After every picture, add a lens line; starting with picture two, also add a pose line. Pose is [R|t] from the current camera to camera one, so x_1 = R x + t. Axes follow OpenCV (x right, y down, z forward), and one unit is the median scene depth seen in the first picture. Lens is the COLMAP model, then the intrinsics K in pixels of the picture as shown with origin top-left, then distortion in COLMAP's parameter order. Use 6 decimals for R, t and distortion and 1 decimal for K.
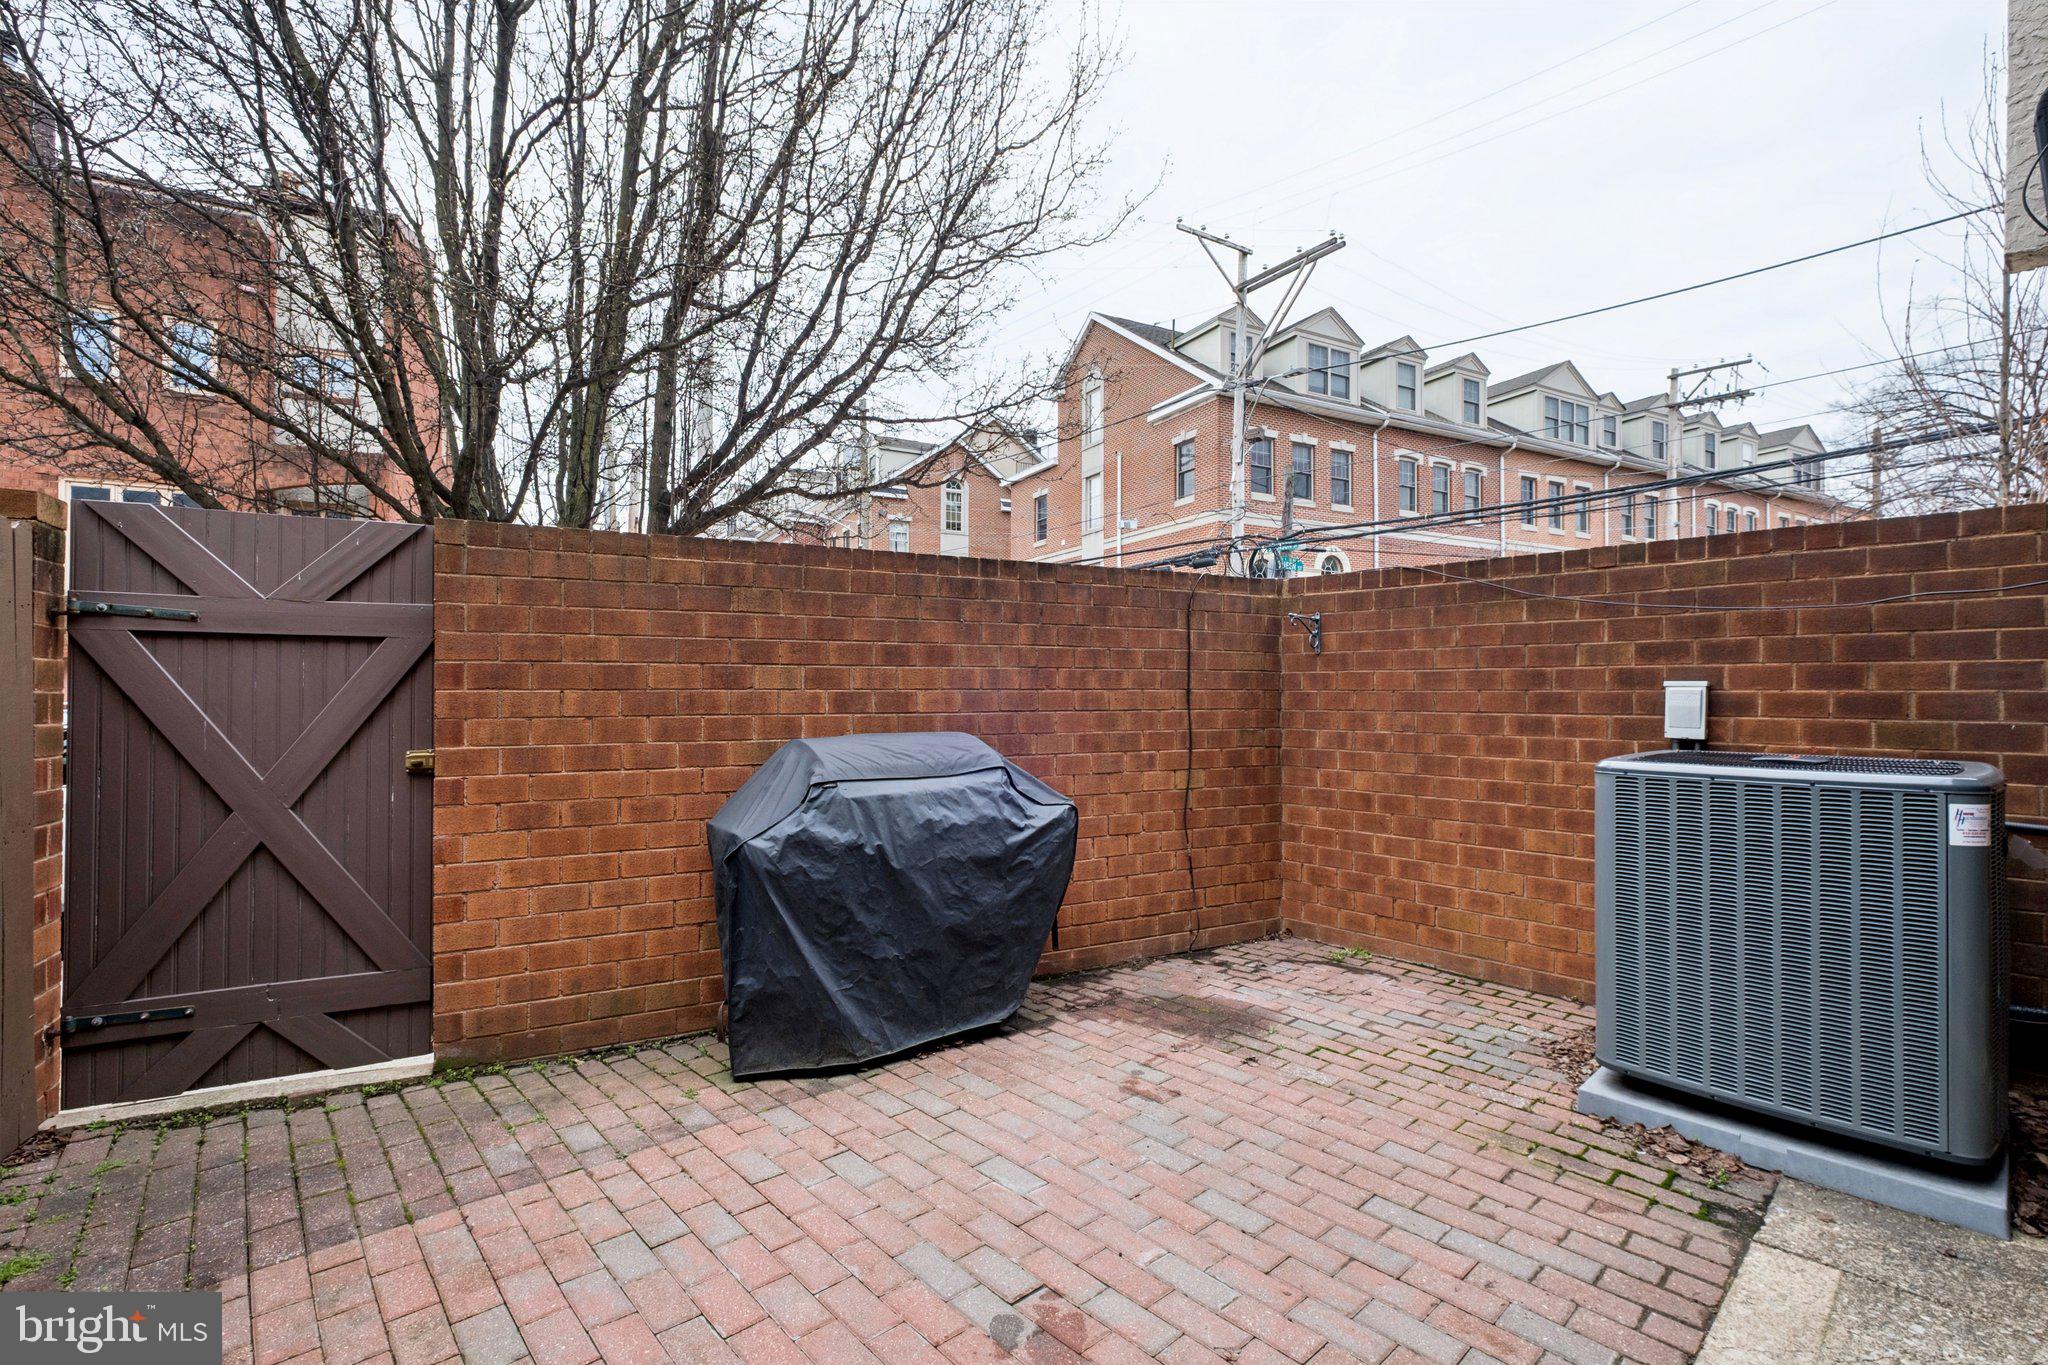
lens RADIAL K [[914.4, 0, 1019.7], [0, 914.4, 682.3], [0, 0, 1]] dist [-0.005306, -0.000312]
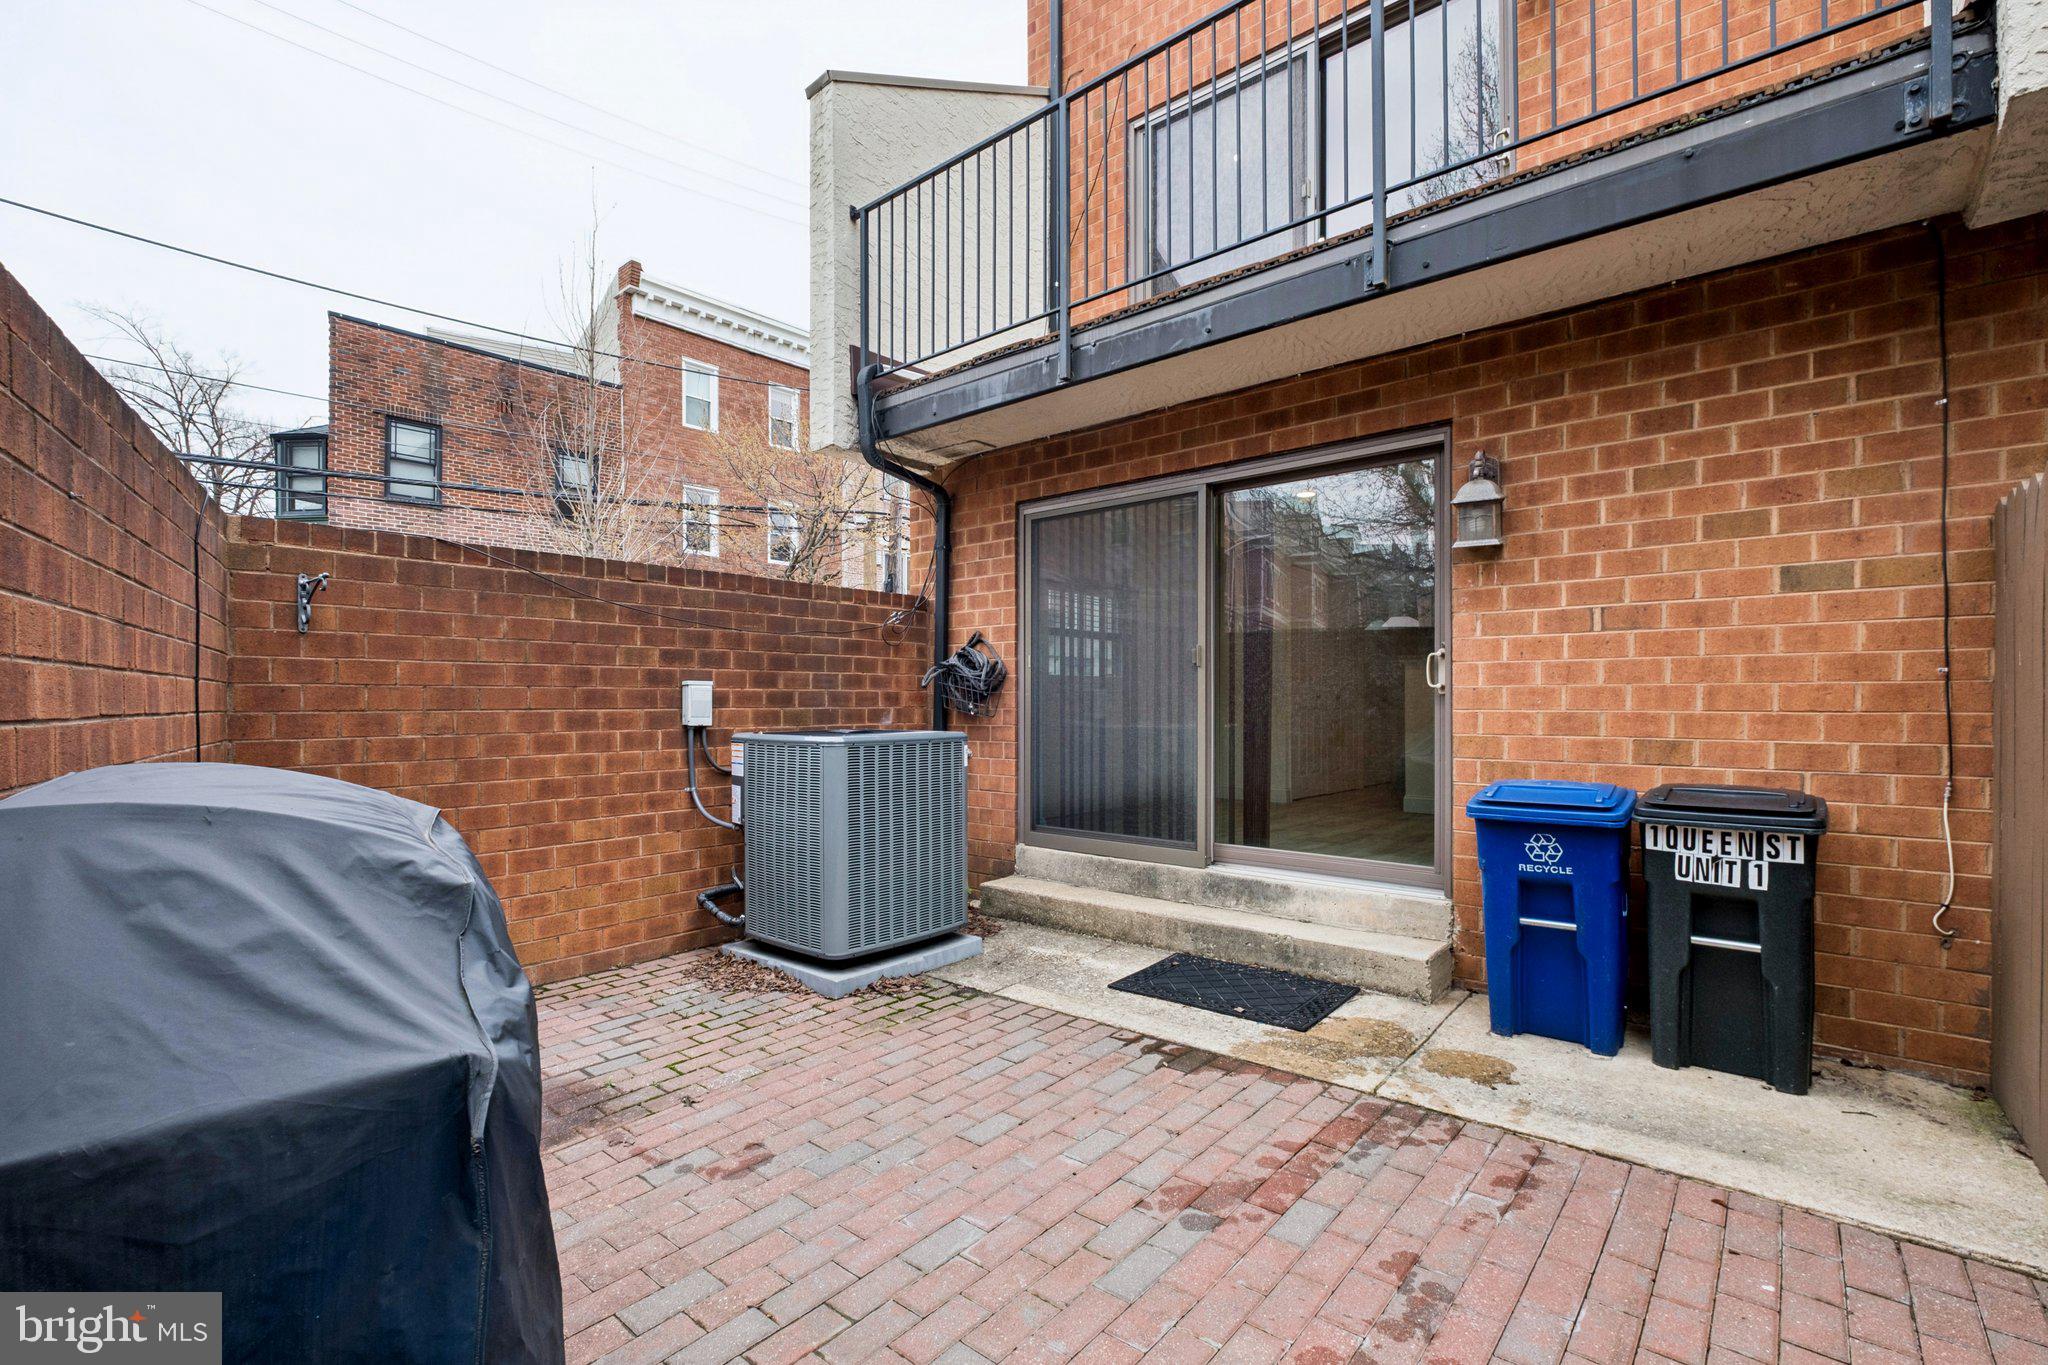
lens RADIAL K [[914.4, 0, 1006.2], [0, 914.4, 699.4], [0, 0, 1]] dist [-0.005306, -0.000312]
pose [[-0.128227, 0.001071, 0.991744, -0.568363], [-0.009008, 0.999957, -0.002244, 0.022304], [-0.991704, -0.009222, -0.128212, 0.696972]]
